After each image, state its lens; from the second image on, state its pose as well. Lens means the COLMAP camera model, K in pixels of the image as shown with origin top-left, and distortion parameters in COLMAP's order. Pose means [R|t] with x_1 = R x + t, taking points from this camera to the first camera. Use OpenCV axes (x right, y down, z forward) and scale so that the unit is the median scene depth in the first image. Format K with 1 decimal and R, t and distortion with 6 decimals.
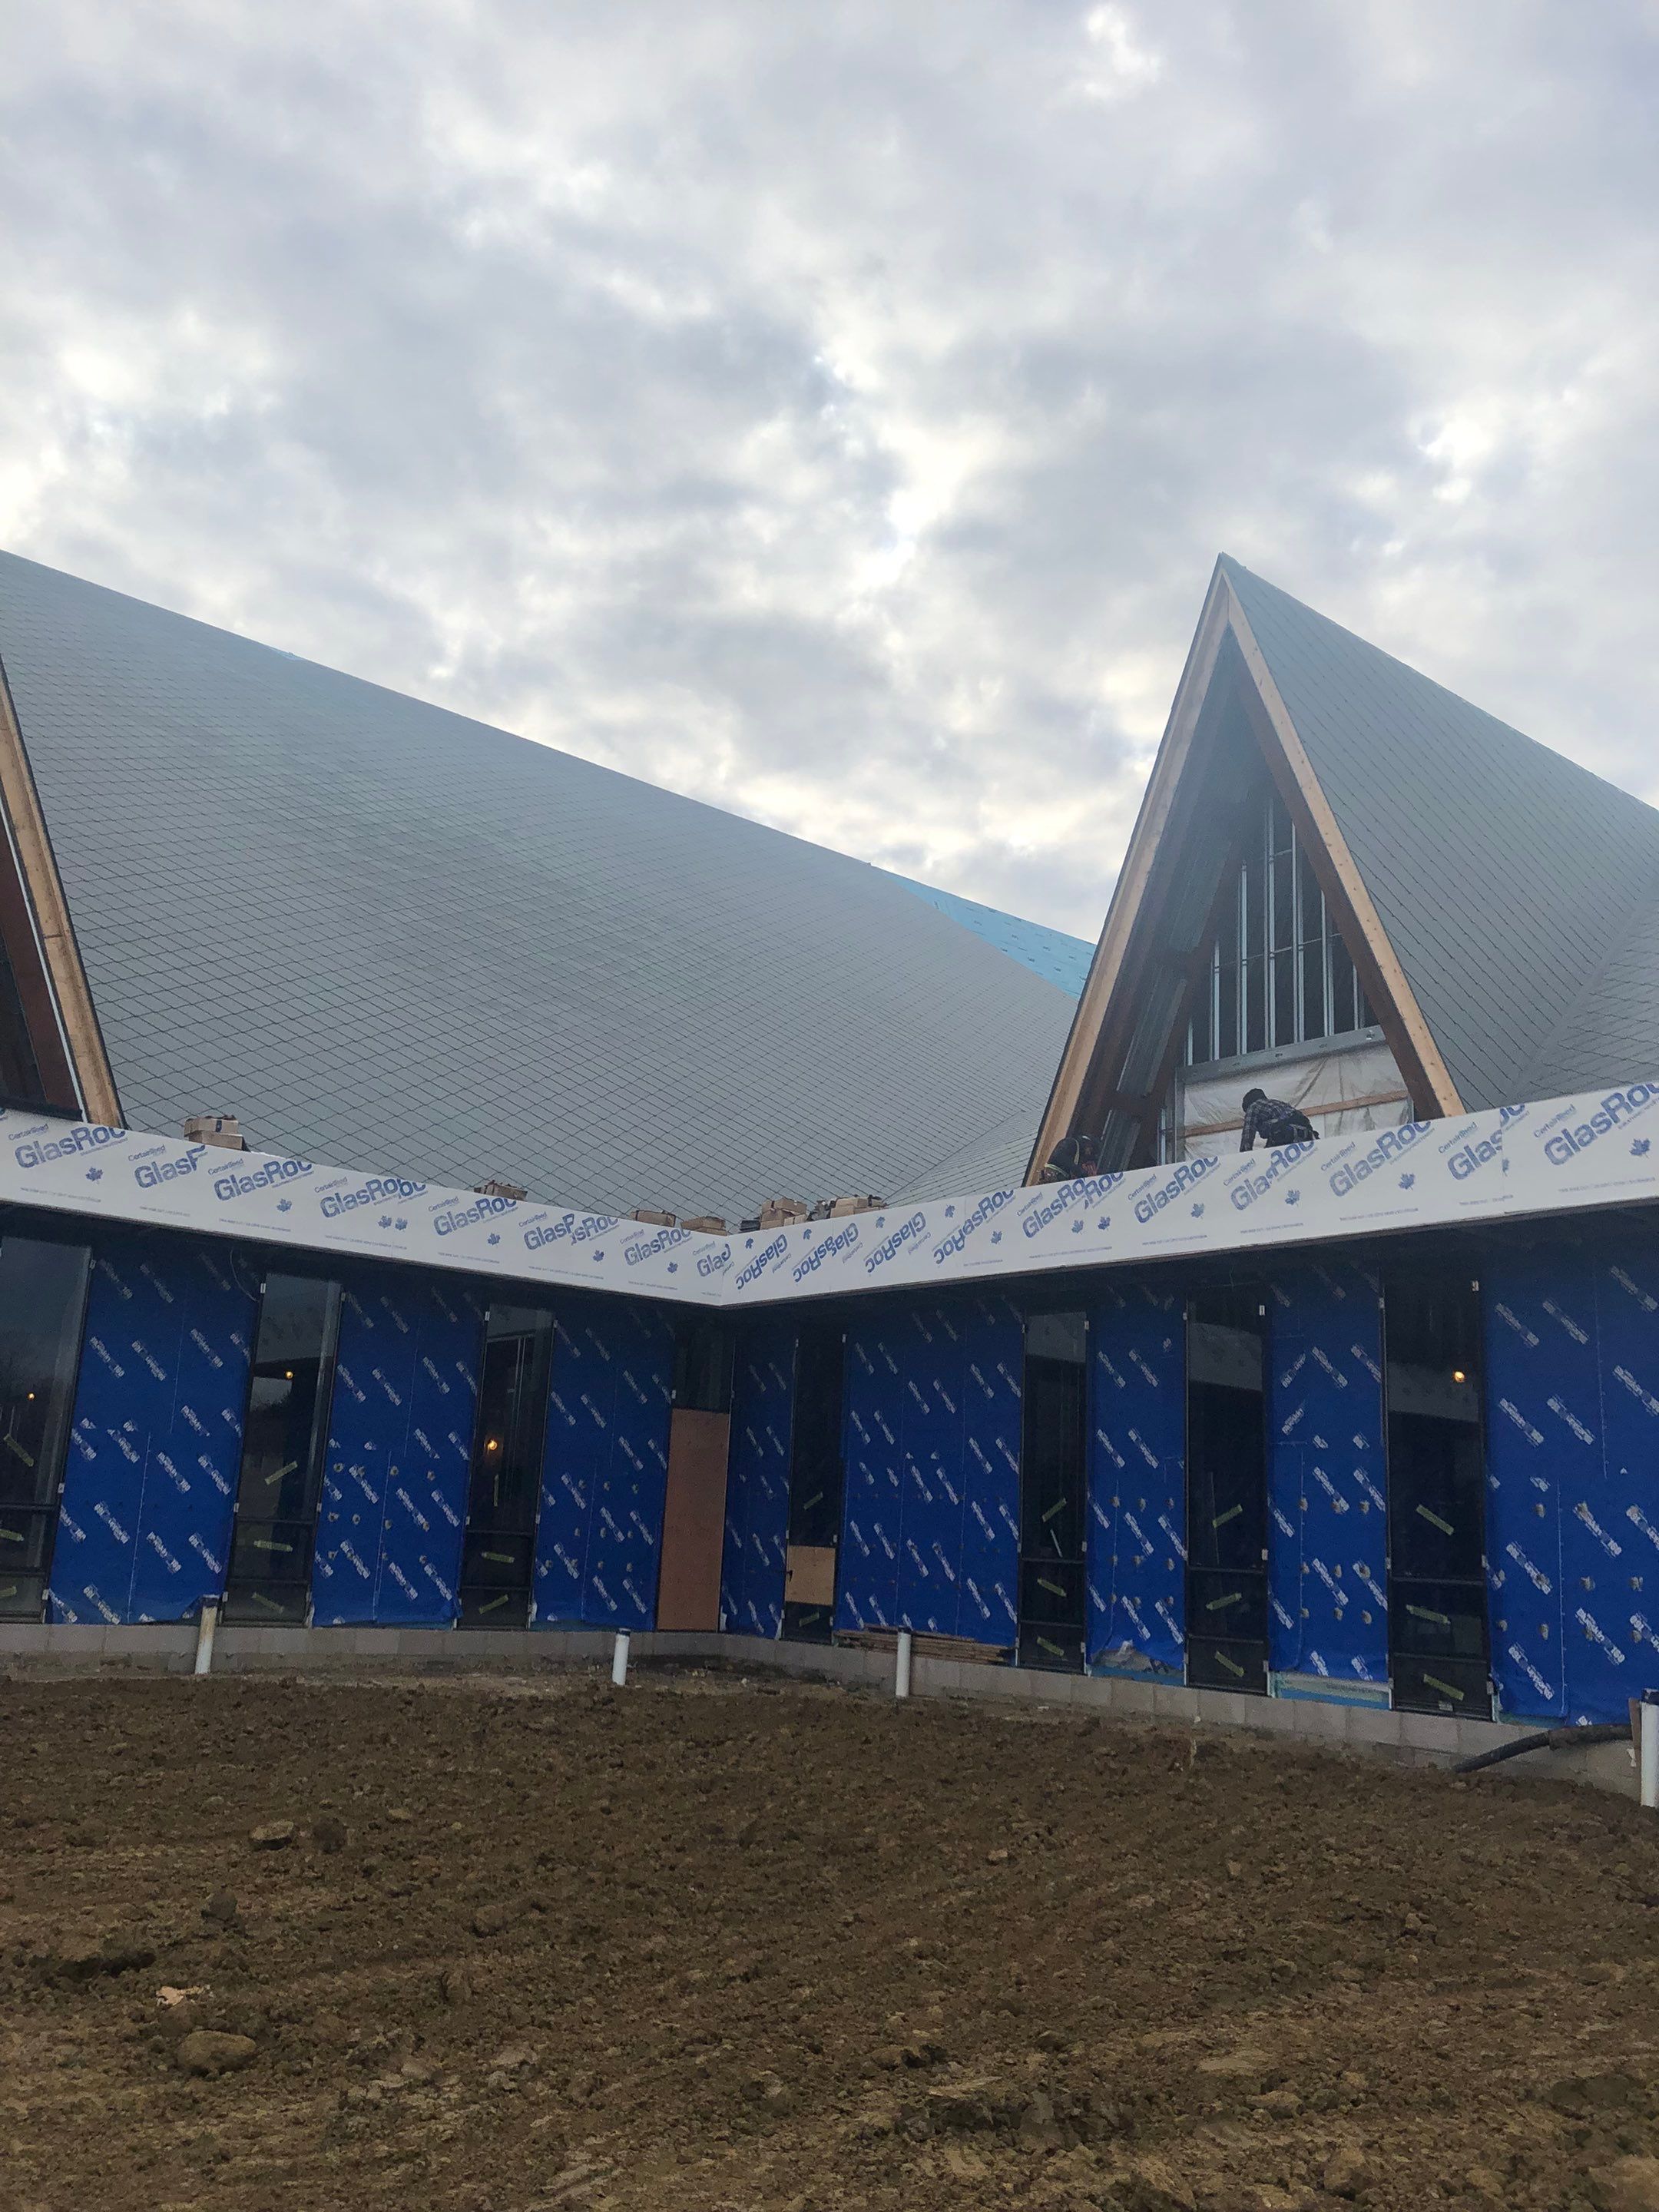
lens RADIAL K [[1790.8, 0, 828.0], [0, 1790.8, 1117.9], [0, 0, 1]] dist [0.037827, -0.061742]
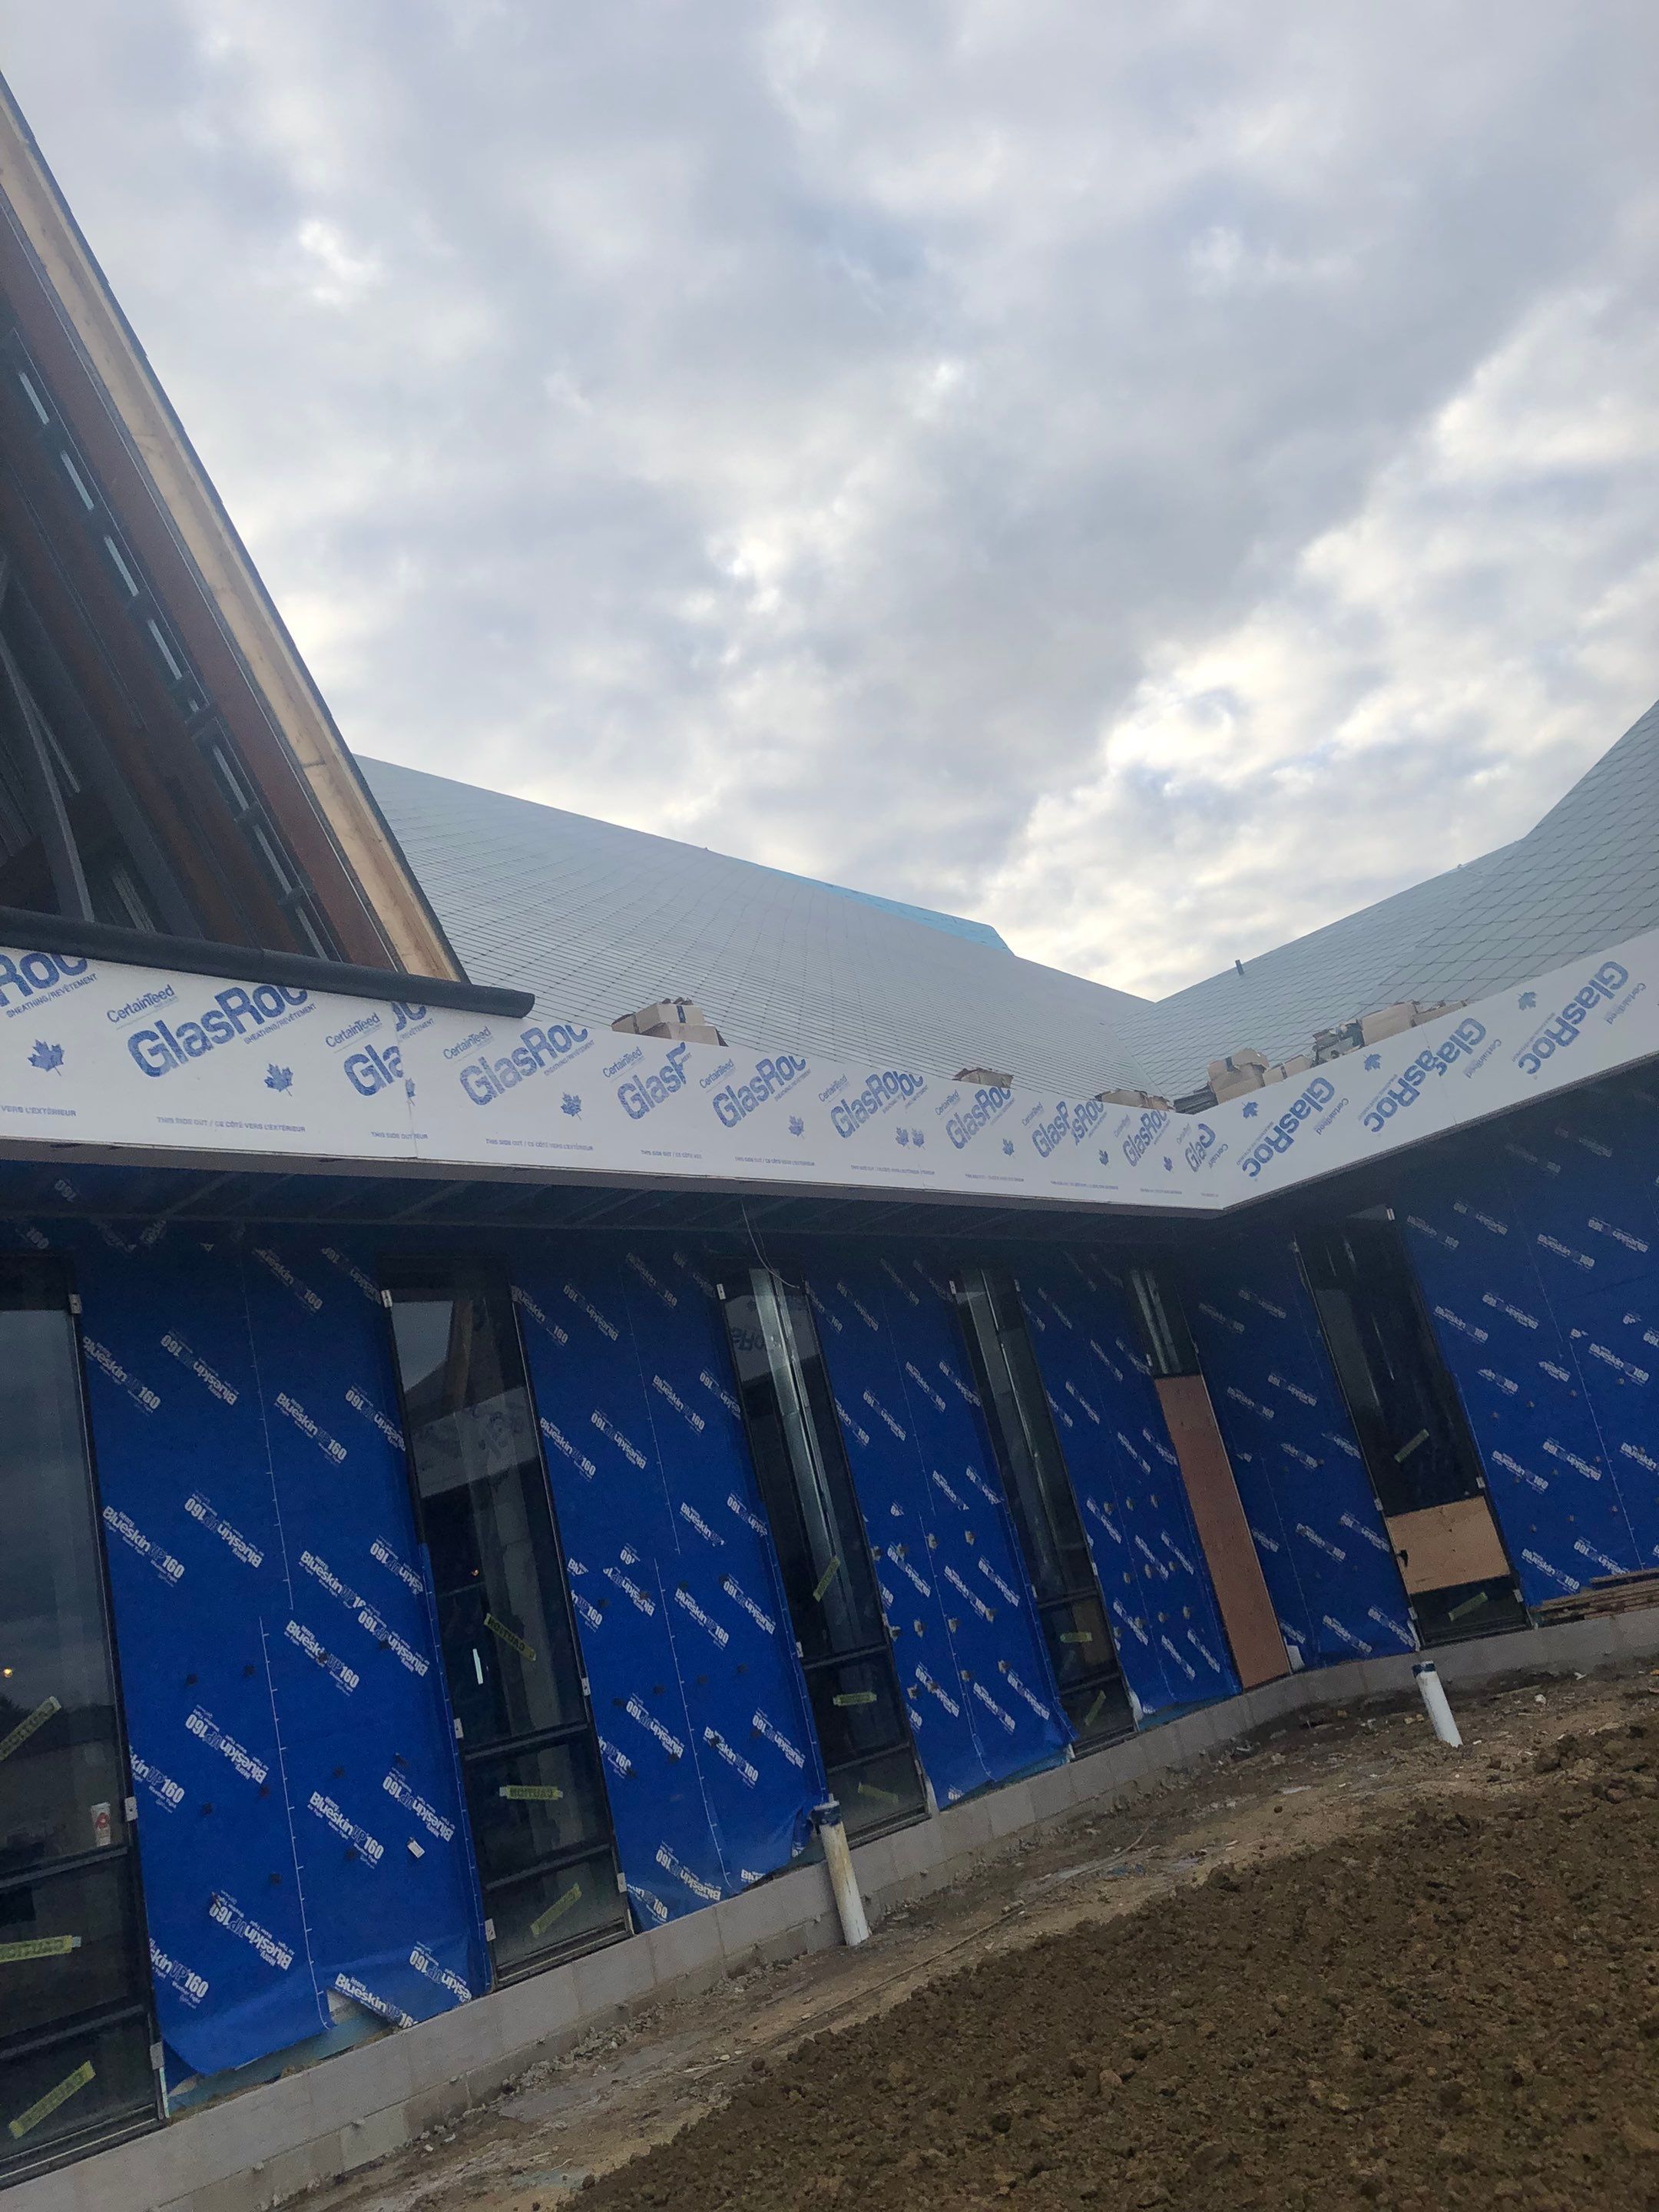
lens RADIAL K [[1777.0, 0, 788.8], [0, 1777.0, 1085.0], [0, 0, 1]] dist [0.043812, -0.050412]
pose [[0.946388, -0.209955, 0.245497, -0.414674], [0.230023, 0.971583, -0.055813, 0.062708], [-0.226803, 0.109291, 0.967789, 0.383045]]
